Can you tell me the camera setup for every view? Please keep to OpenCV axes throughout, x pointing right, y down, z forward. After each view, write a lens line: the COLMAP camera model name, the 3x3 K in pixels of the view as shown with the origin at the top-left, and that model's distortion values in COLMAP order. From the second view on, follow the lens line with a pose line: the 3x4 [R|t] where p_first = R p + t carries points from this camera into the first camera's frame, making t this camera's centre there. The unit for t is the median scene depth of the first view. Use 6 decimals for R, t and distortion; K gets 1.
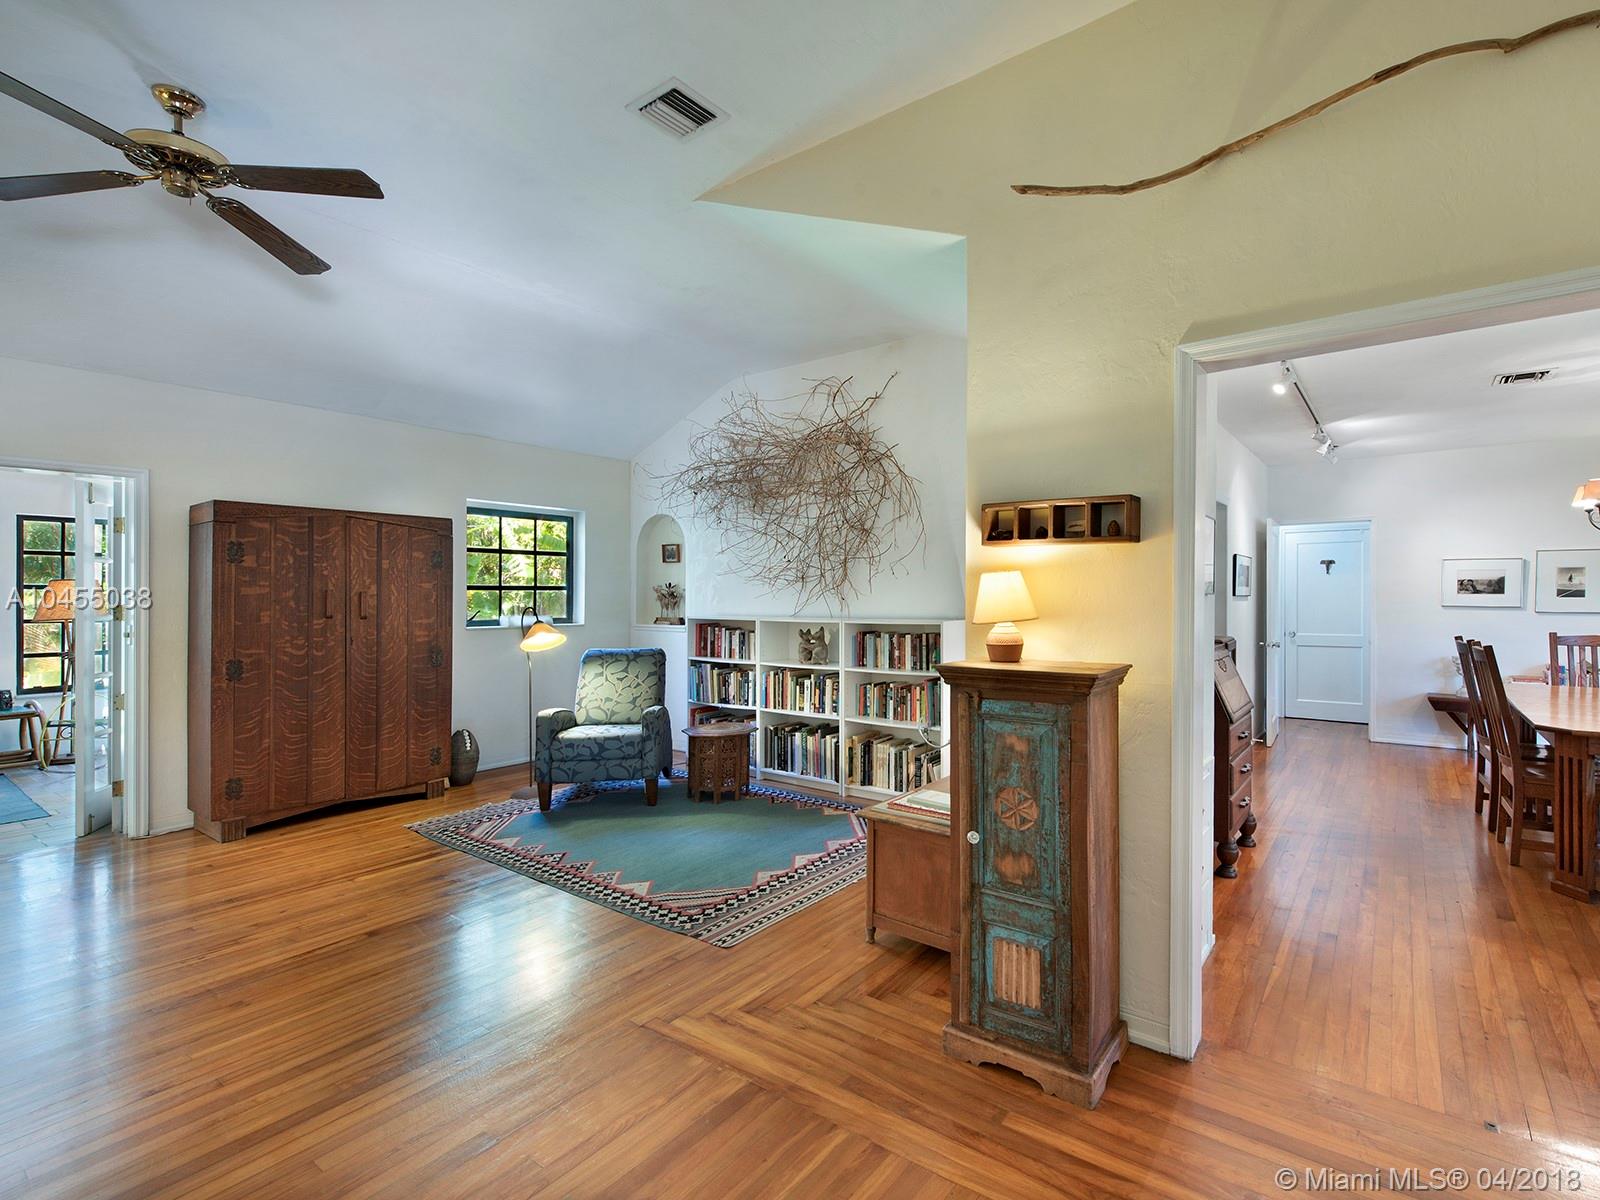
lens RADIAL K [[739.5, 0, 899.5], [0, 739.5, 592.6], [0, 0, 1]] dist [0.005521, -0.000570]
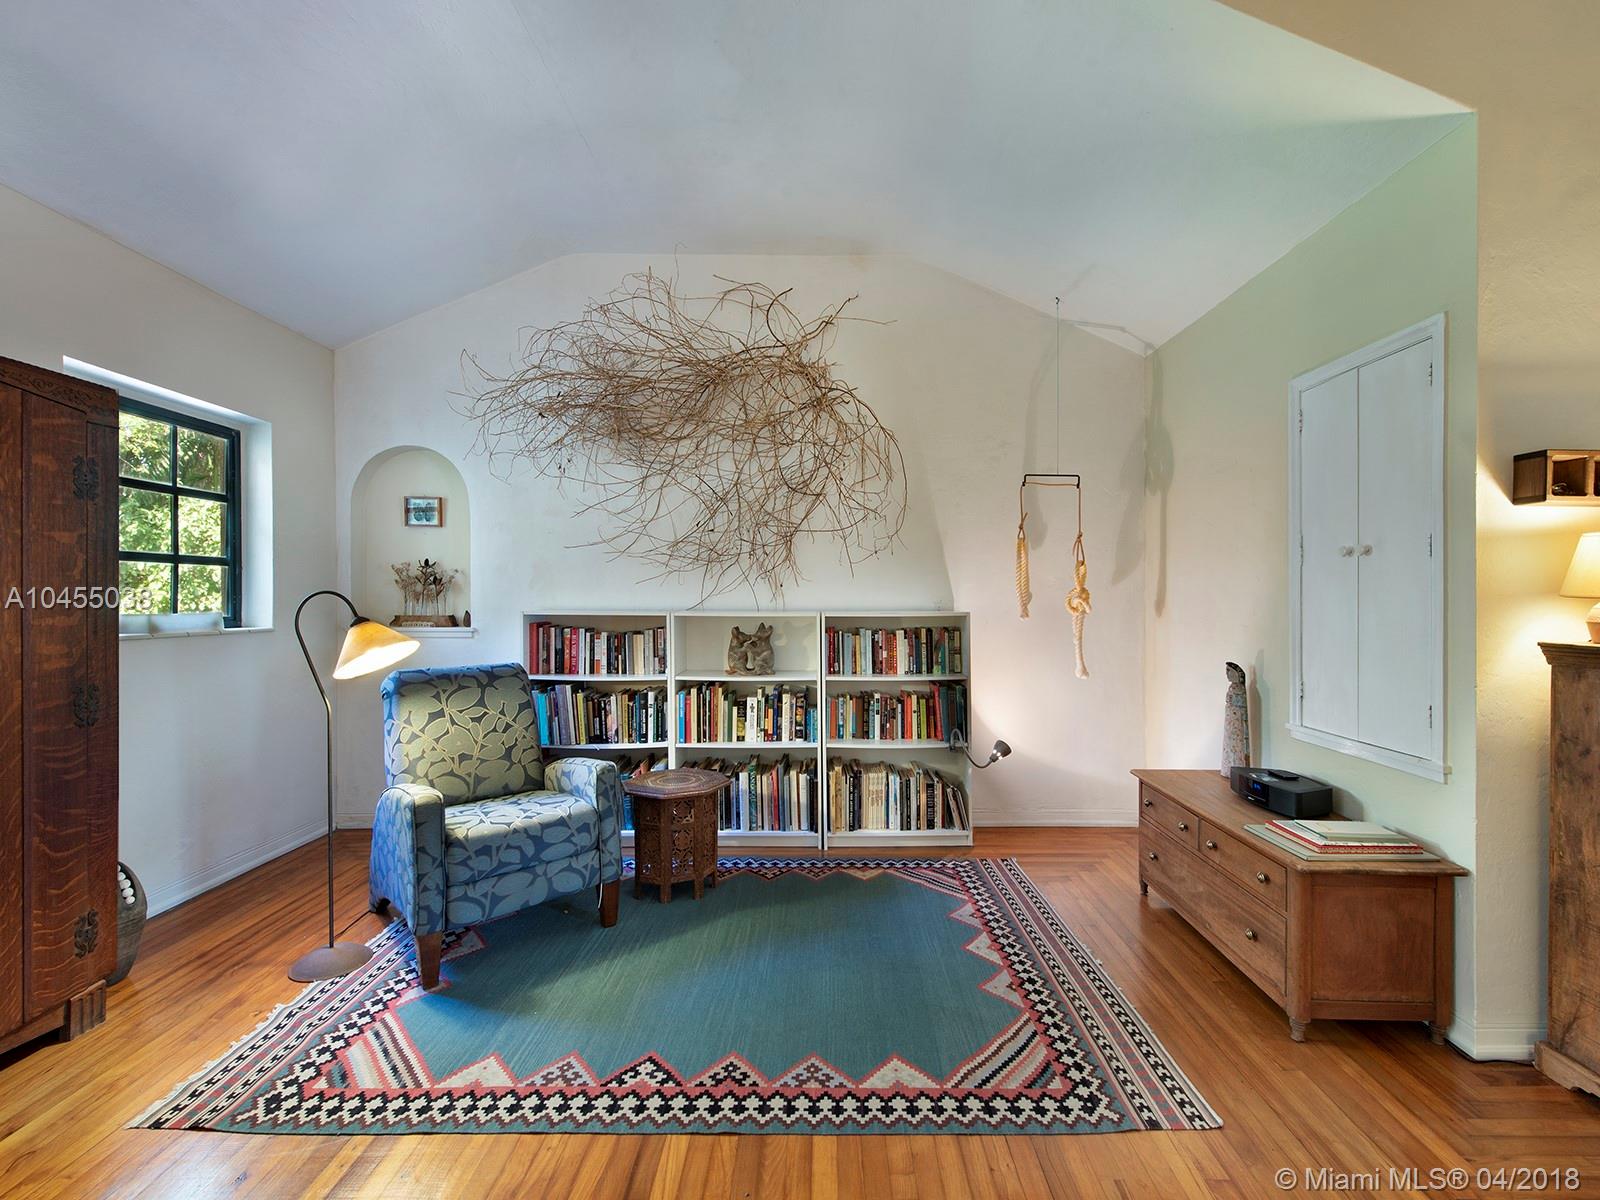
lens RADIAL K [[739.5, 0, 807.7], [0, 739.5, 602.7], [0, 0, 1]] dist [0.005521, -0.000570]
pose [[0.828713, -0.000362, 0.559673, -0.492545], [-0.005068, 0.999954, 0.008151, 0.020872], [-0.559650, -0.009592, 0.828673, 0.386278]]
